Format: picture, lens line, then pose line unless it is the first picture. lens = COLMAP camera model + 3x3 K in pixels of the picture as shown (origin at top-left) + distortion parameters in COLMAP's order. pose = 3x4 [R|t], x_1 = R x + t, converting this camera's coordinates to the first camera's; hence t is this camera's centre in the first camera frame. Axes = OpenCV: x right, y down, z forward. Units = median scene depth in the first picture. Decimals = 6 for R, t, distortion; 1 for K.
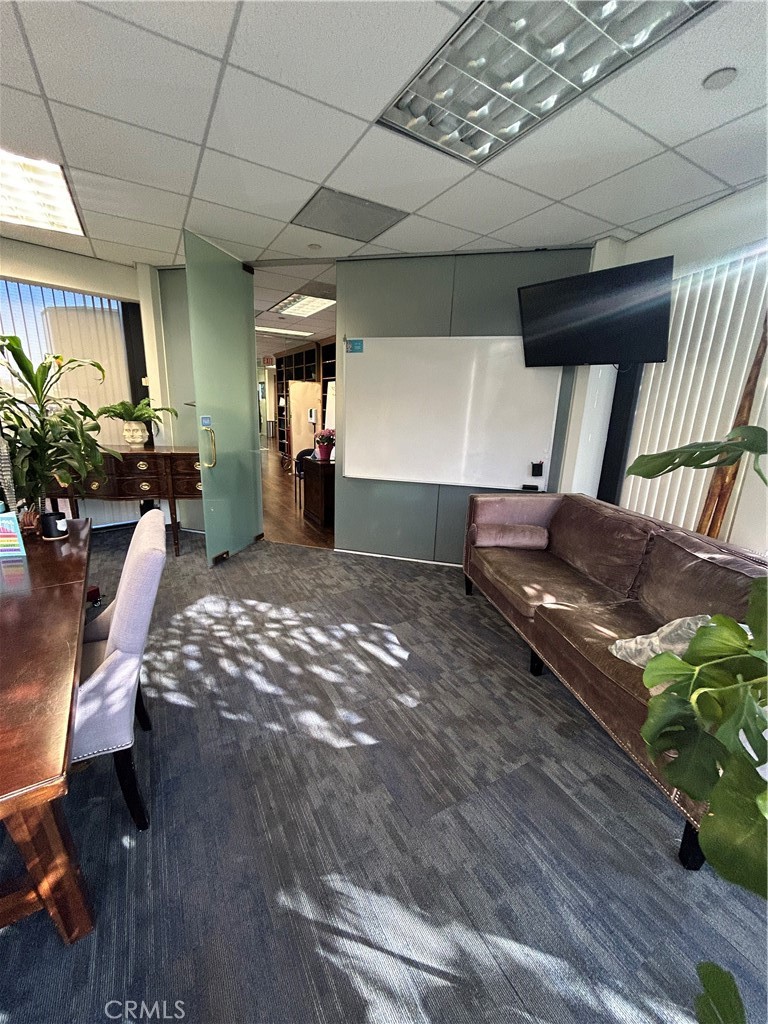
lens RADIAL K [[413.3, 0, 385.9], [0, 413.3, 511.5], [0, 0, 1]] dist [0.000313, 0.000082]
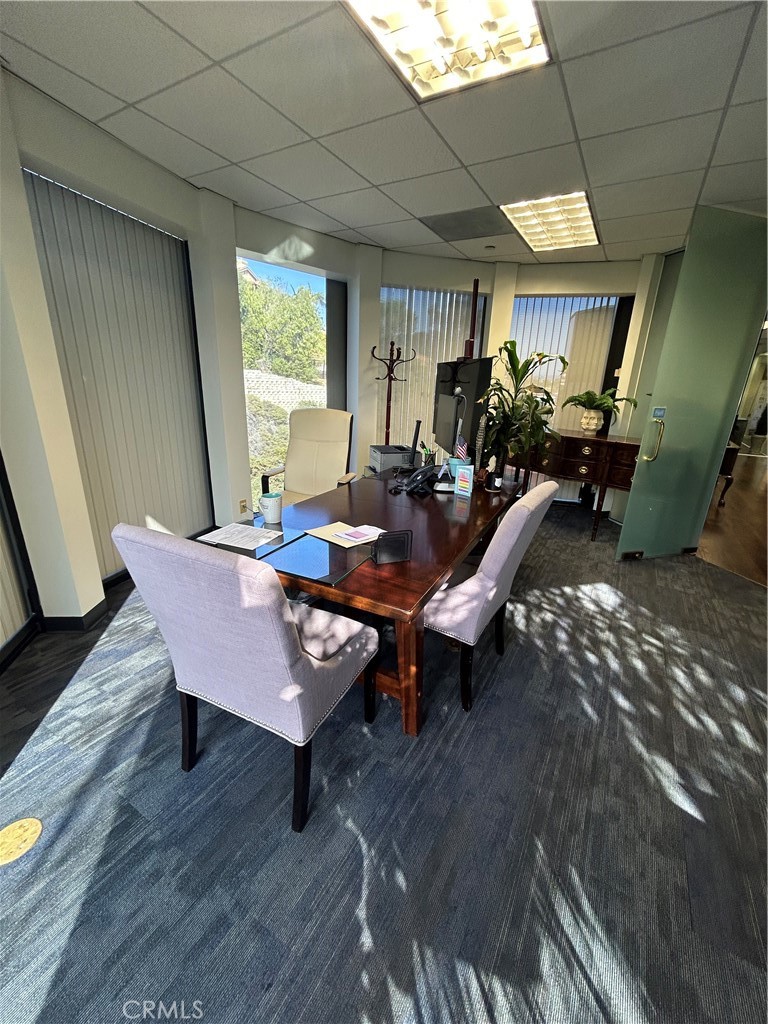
lens RADIAL K [[413.3, 0, 385.9], [0, 413.3, 511.5], [0, 0, 1]] dist [0.000313, 0.000082]
pose [[0.496939, 0.246650, -0.831995, 0.093428], [-0.233448, 0.961409, 0.145581, 0.007849], [0.835795, 0.121883, 0.535342, -0.001949]]
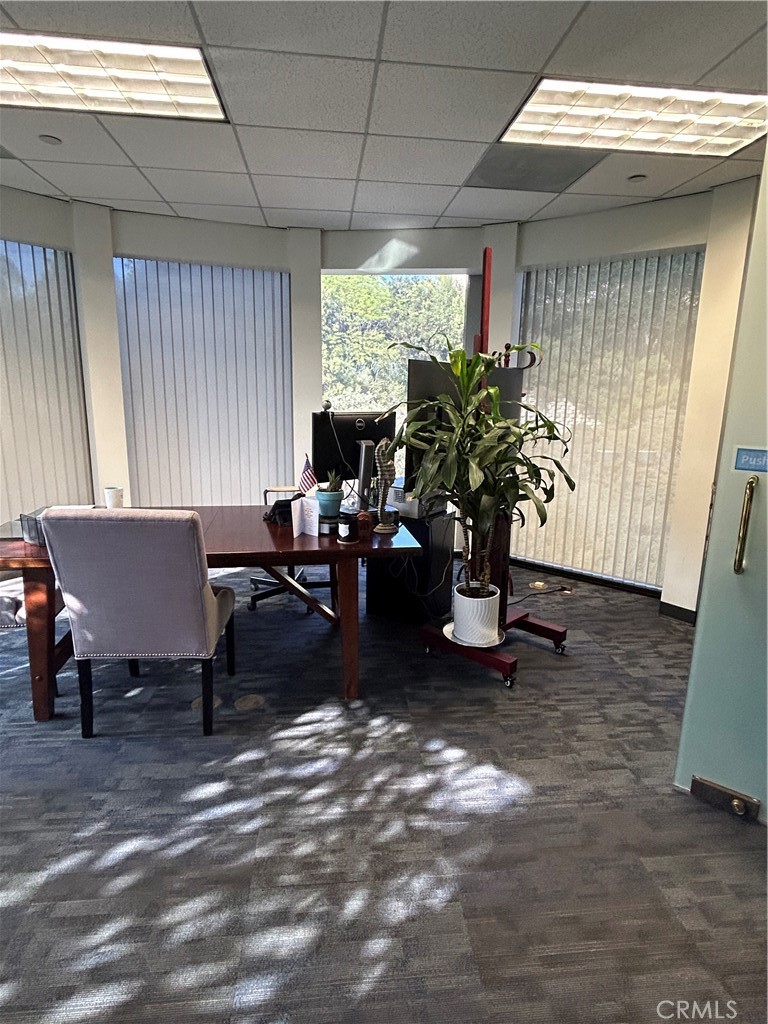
lens RADIAL K [[565.2, 0, 385.7], [0, 565.2, 507.0], [0, 0, 1]] dist [-0.002605, -0.001917]
pose [[-0.401186, 0.143527, -0.904682, 0.185464], [-0.263298, 0.927897, 0.263971, -0.212987], [0.877339, 0.344103, -0.334469, 0.840912]]
